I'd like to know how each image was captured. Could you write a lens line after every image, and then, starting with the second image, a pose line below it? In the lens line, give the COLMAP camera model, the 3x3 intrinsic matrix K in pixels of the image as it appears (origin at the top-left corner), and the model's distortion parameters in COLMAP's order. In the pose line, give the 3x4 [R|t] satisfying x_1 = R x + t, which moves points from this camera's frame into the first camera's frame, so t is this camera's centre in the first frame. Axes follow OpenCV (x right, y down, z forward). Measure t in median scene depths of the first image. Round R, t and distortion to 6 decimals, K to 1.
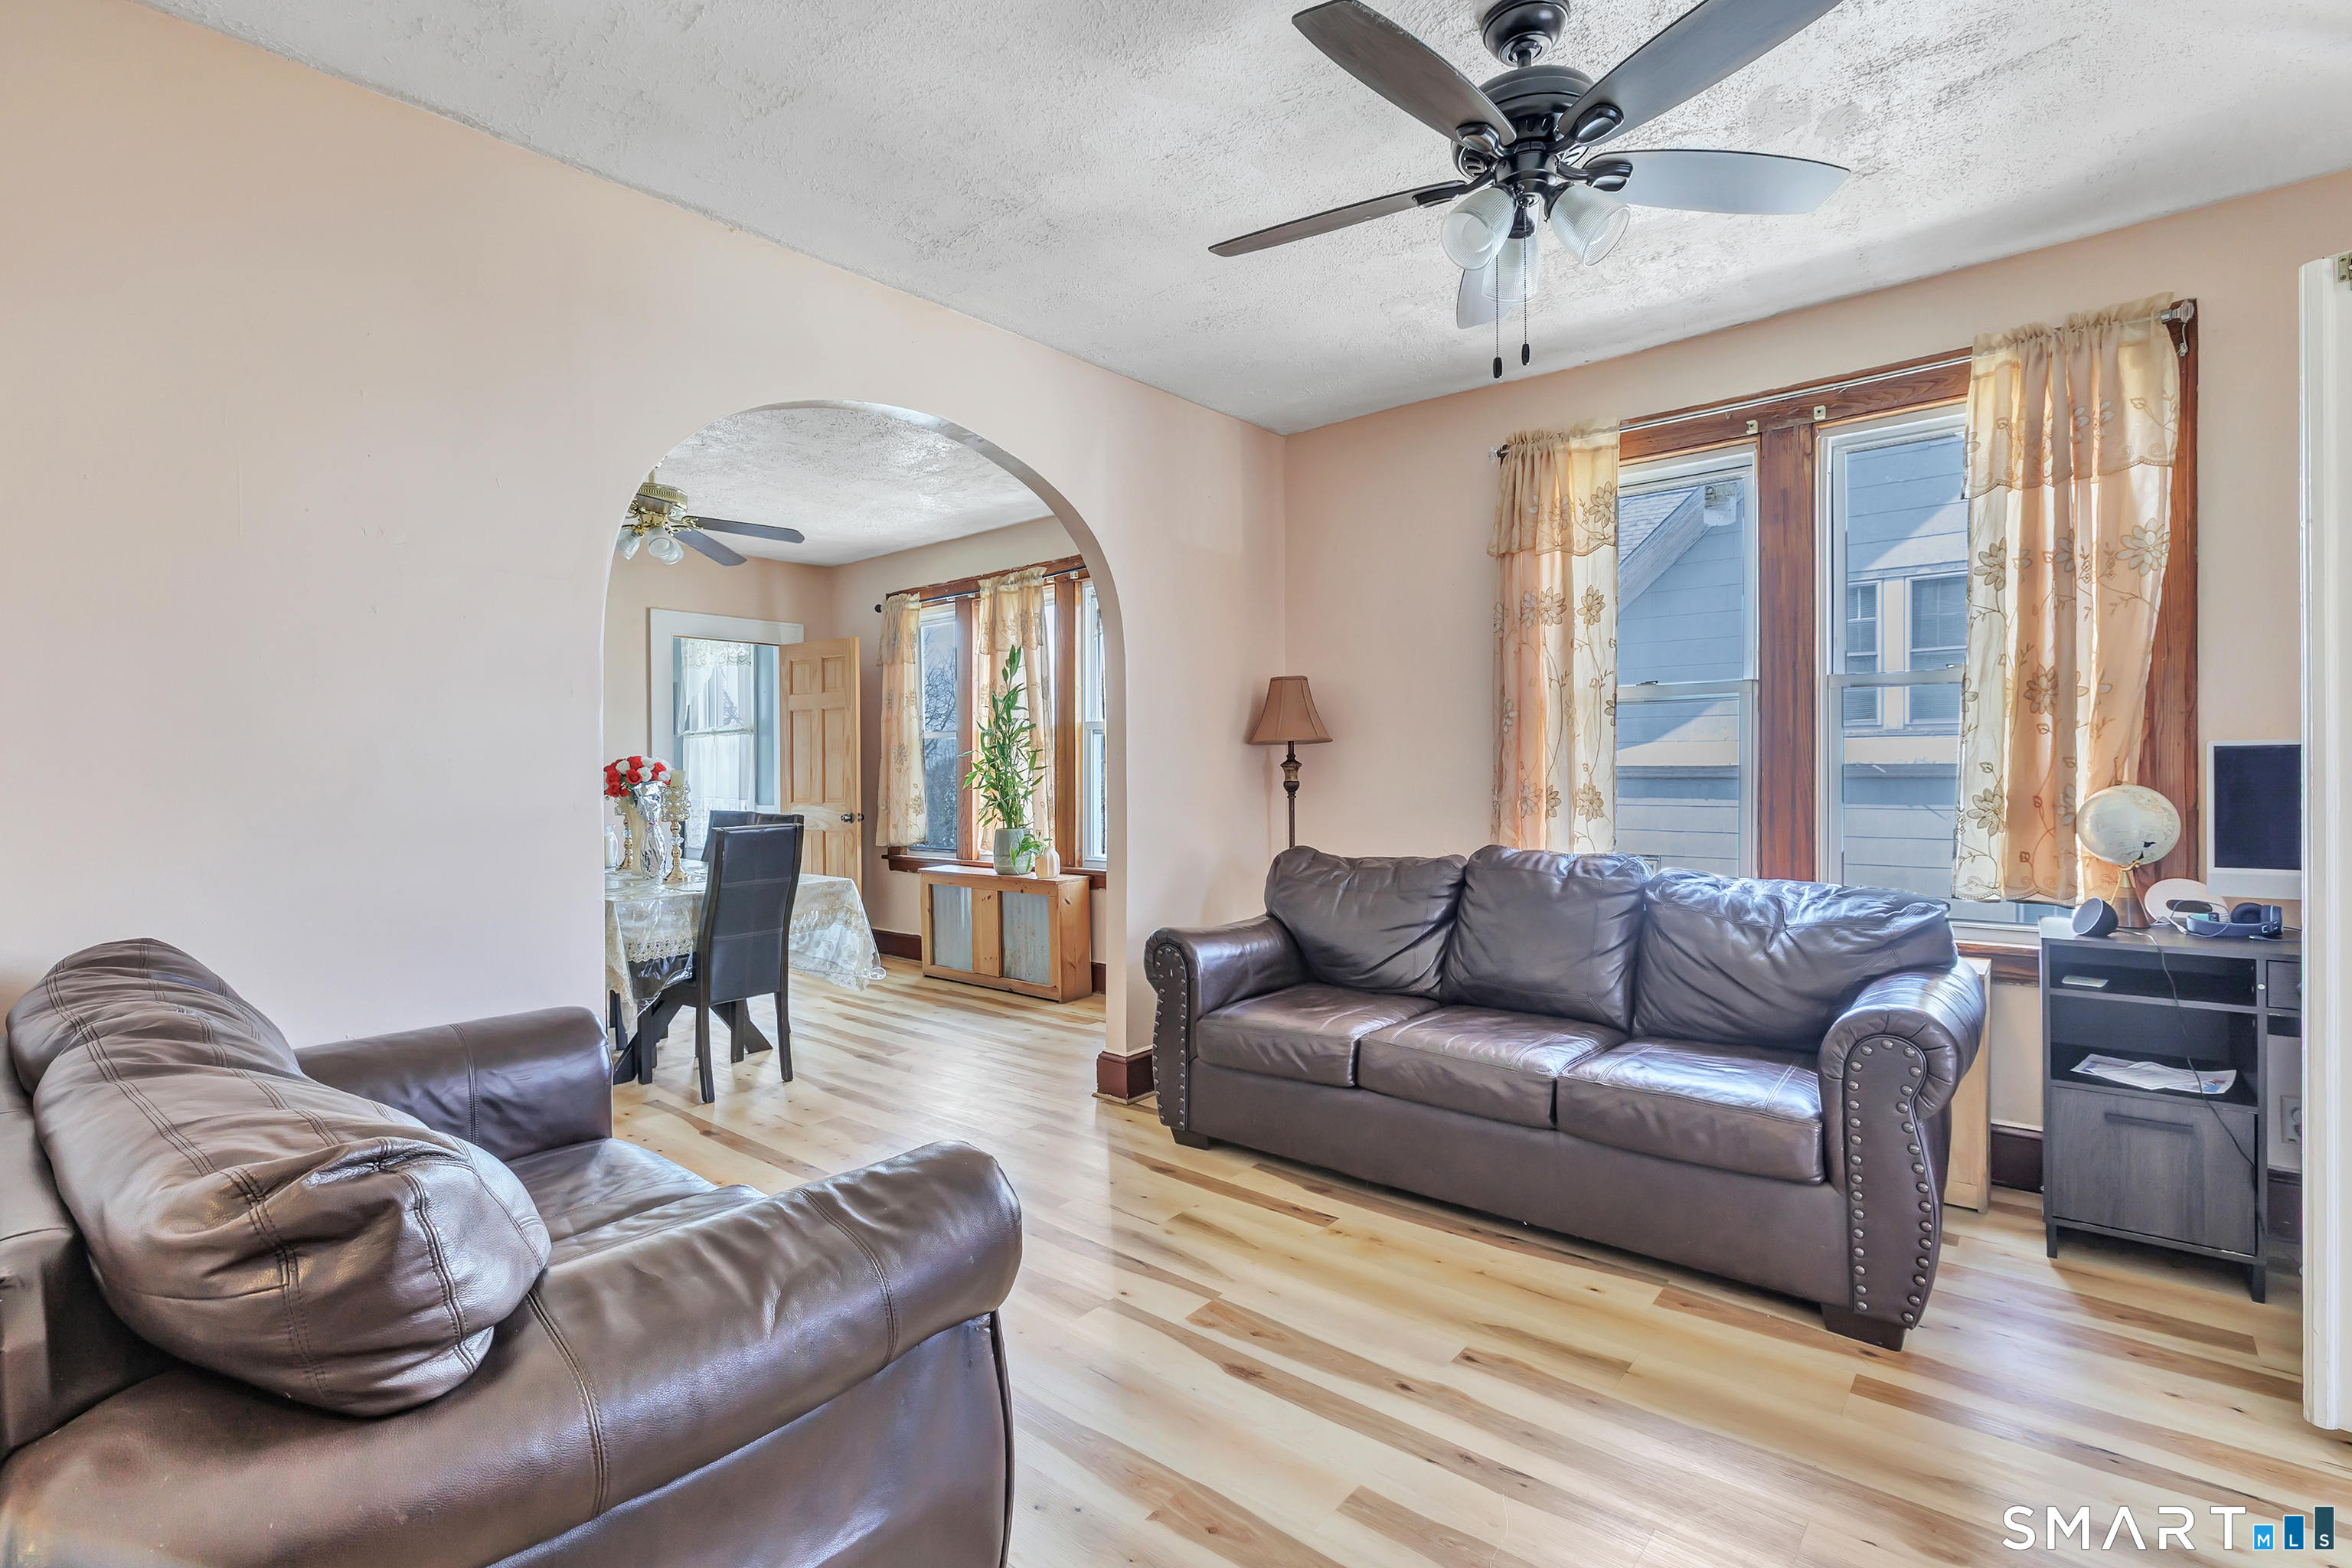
lens RADIAL K [[1049.3, 0, 1176.0], [0, 1049.3, 784.0], [0, 0, 1]] dist [-0.001053, -0.000253]
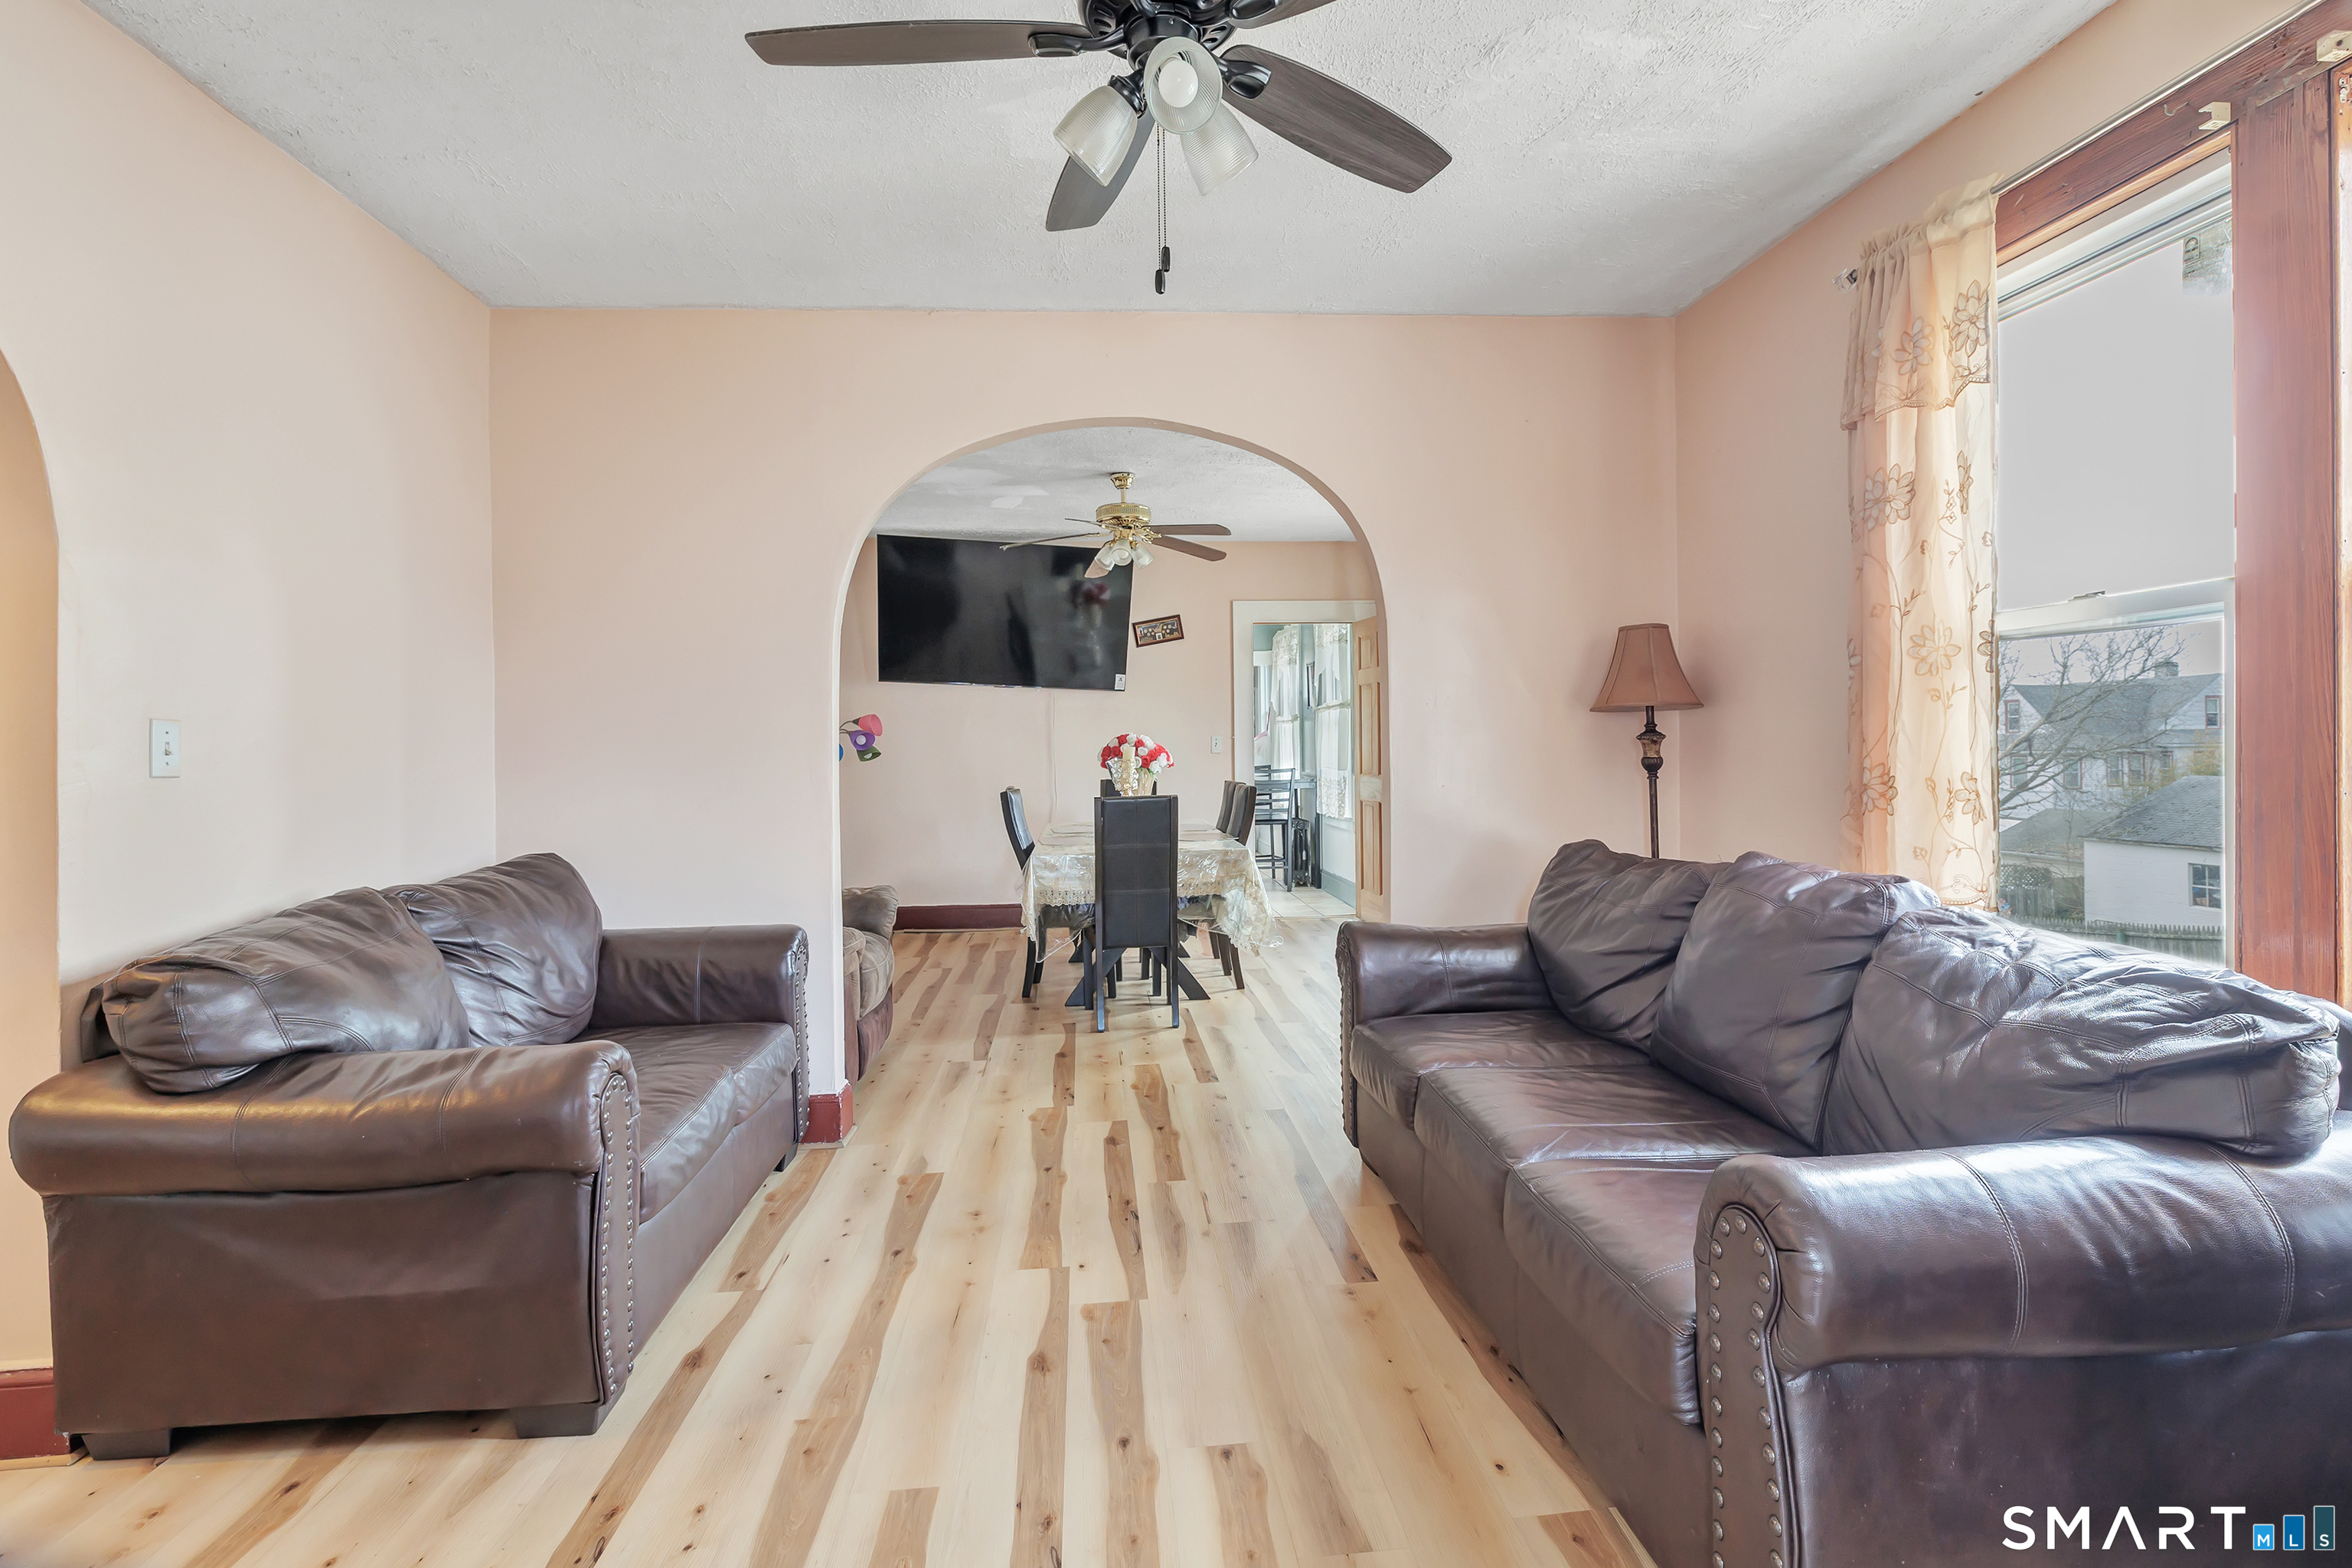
lens RADIAL K [[1086.3, 0, 1166.4], [0, 1086.3, 746.1], [0, 0, 1]] dist [-0.000631, -0.000404]
pose [[0.725709, -0.003998, -0.687990, 0.503932], [-0.000021, 0.999983, -0.005833, -0.007845], [0.688002, 0.004247, 0.725697, 0.199730]]
